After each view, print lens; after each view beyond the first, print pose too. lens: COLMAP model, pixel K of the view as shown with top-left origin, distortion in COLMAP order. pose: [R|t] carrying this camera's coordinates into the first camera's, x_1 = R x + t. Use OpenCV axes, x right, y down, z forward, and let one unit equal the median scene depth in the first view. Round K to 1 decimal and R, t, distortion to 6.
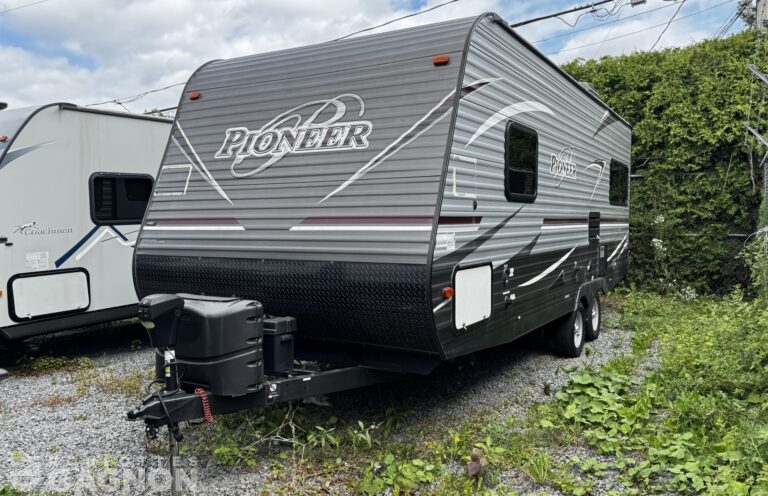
lens RADIAL K [[649.0, 0, 382.7], [0, 649.0, 249.1], [0, 0, 1]] dist [0.009084, 0.001676]
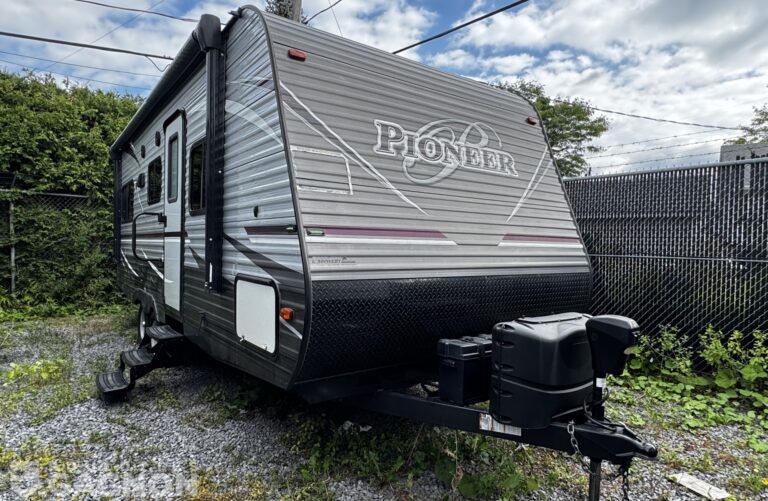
lens RADIAL K [[457.9, 0, 382.3], [0, 457.9, 251.5], [0, 0, 1]] dist [-0.004732, -0.000358]
pose [[0.418647, -0.003756, 0.908141, -0.785309], [0.013608, 0.999905, -0.002138, -0.019554], [-0.908047, 0.013253, 0.418658, 0.784903]]
